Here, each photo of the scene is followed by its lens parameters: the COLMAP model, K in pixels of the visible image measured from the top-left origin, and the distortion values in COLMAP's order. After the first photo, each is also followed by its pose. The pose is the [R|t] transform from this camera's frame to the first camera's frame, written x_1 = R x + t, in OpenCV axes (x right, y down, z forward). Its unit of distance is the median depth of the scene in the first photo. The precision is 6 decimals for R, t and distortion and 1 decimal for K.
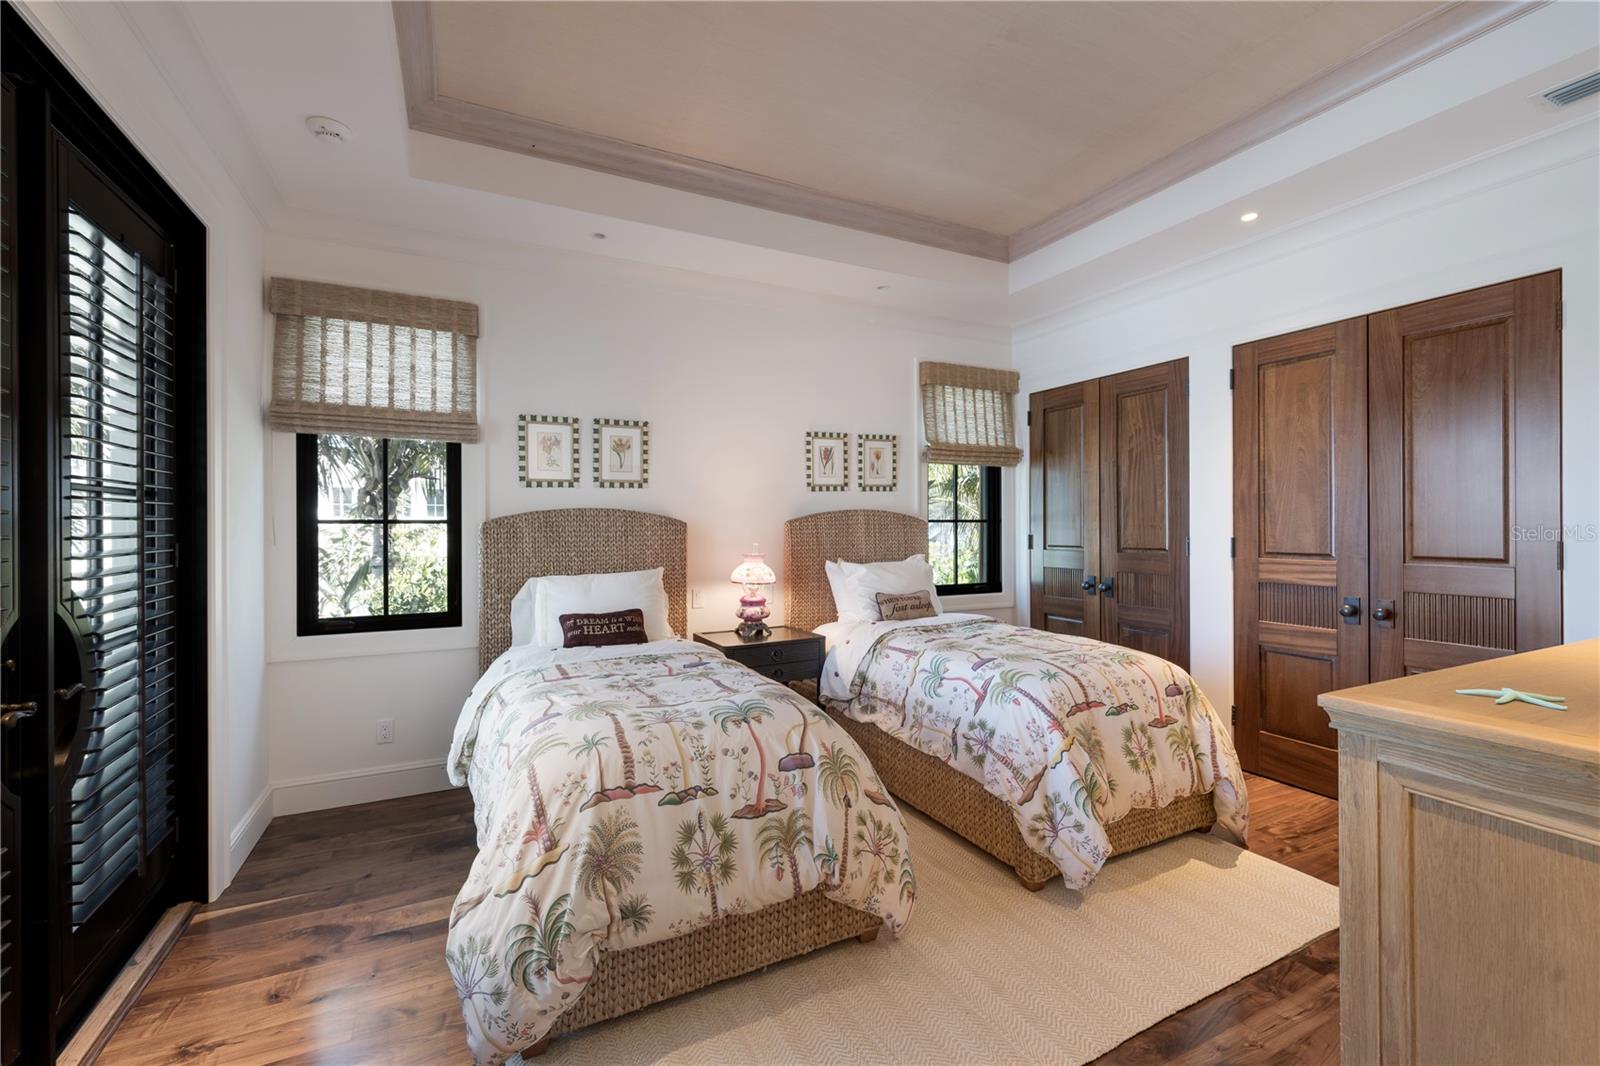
lens RADIAL K [[684.4, 0, 800.5], [0, 684.4, 531.4], [0, 0, 1]] dist [-0.001575, -0.000066]
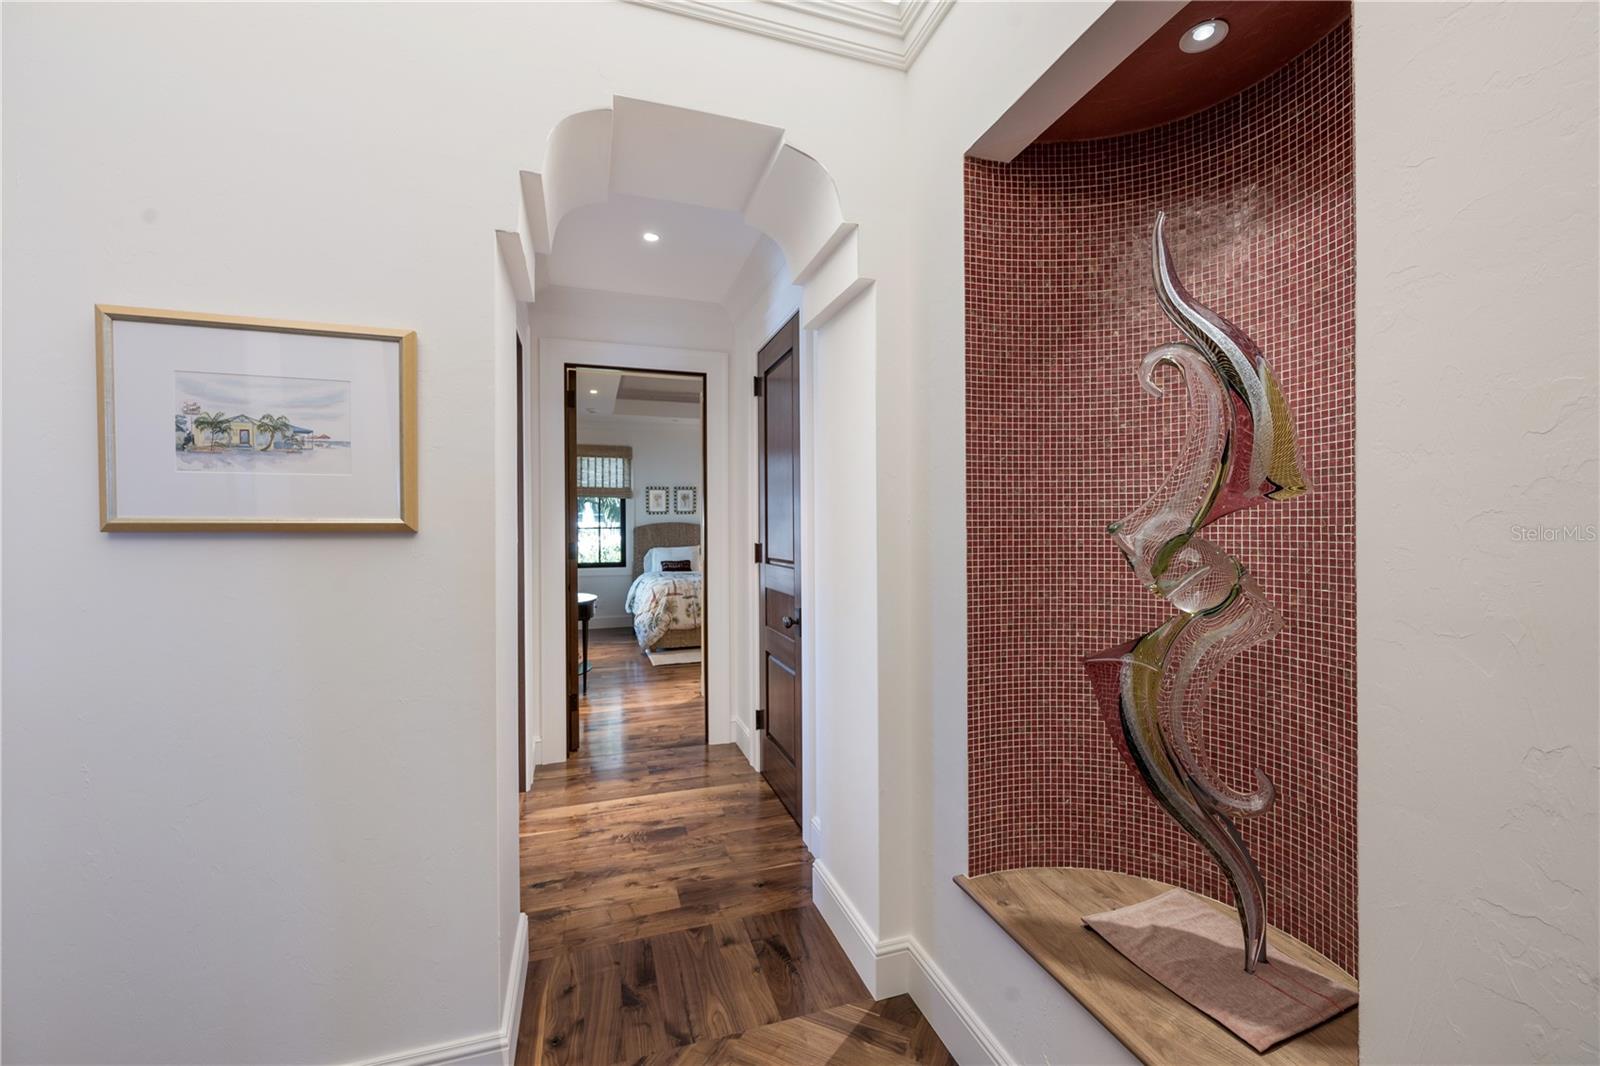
lens RADIAL K [[636.7, 0, 797.8], [0, 636.7, 532.9], [0, 0, 1]] dist [0.001897, 0.000137]
pose [[0.990050, -0.002739, -0.140687, 0.546096], [0.002758, 0.999996, -0.000063, 0.007708], [0.140686, -0.000325, 0.990054, -1.439272]]
